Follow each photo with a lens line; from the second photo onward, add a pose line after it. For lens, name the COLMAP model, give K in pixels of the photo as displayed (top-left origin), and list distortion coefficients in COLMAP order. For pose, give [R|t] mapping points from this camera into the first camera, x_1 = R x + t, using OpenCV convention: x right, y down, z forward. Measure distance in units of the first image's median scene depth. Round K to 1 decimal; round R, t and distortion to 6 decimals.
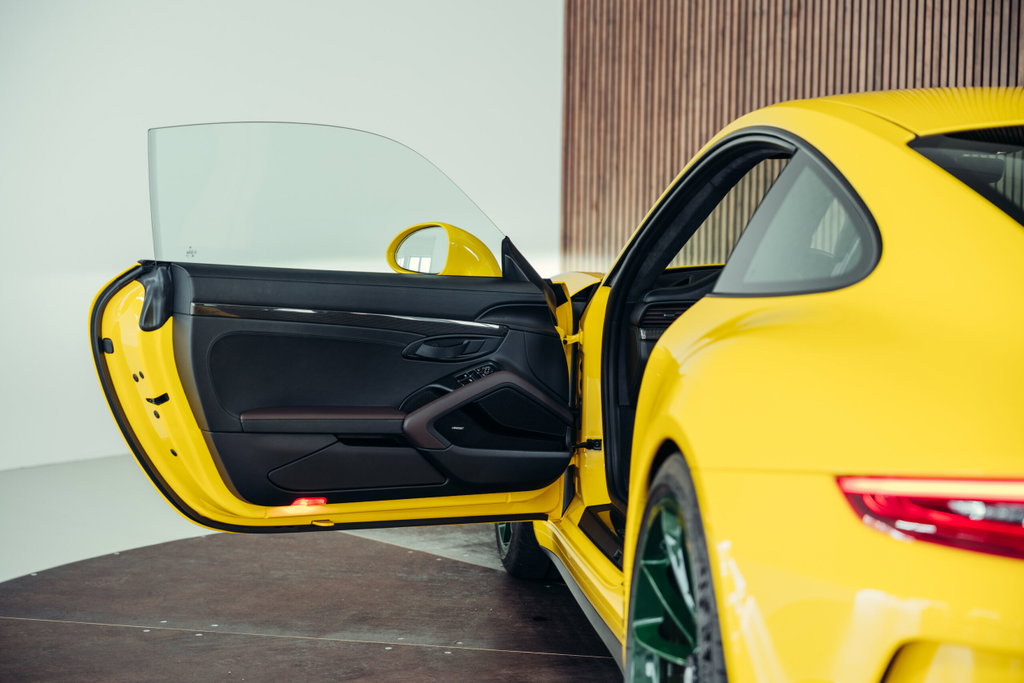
lens RADIAL K [[1935.1, 0, 512.0], [0, 1935.1, 341.5], [0, 0, 1]] dist [0.054297, -0.100103]
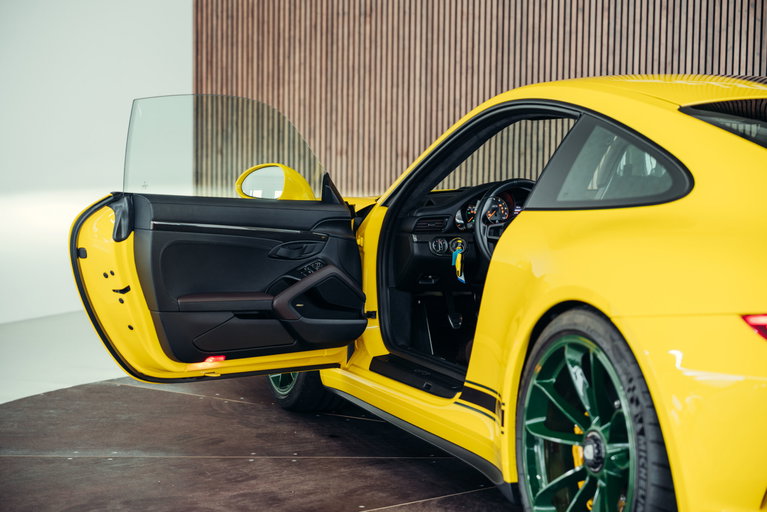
lens RADIAL K [[1449.4, 0, 383.5], [0, 1449.4, 256.0], [0, 0, 1]] dist [0.054297, -0.100103]
pose [[0.968574, -0.023307, 0.247632, -0.226517], [0.022451, 0.999728, 0.006282, 0.002294], [-0.247711, -0.000525, 0.968834, -0.064705]]
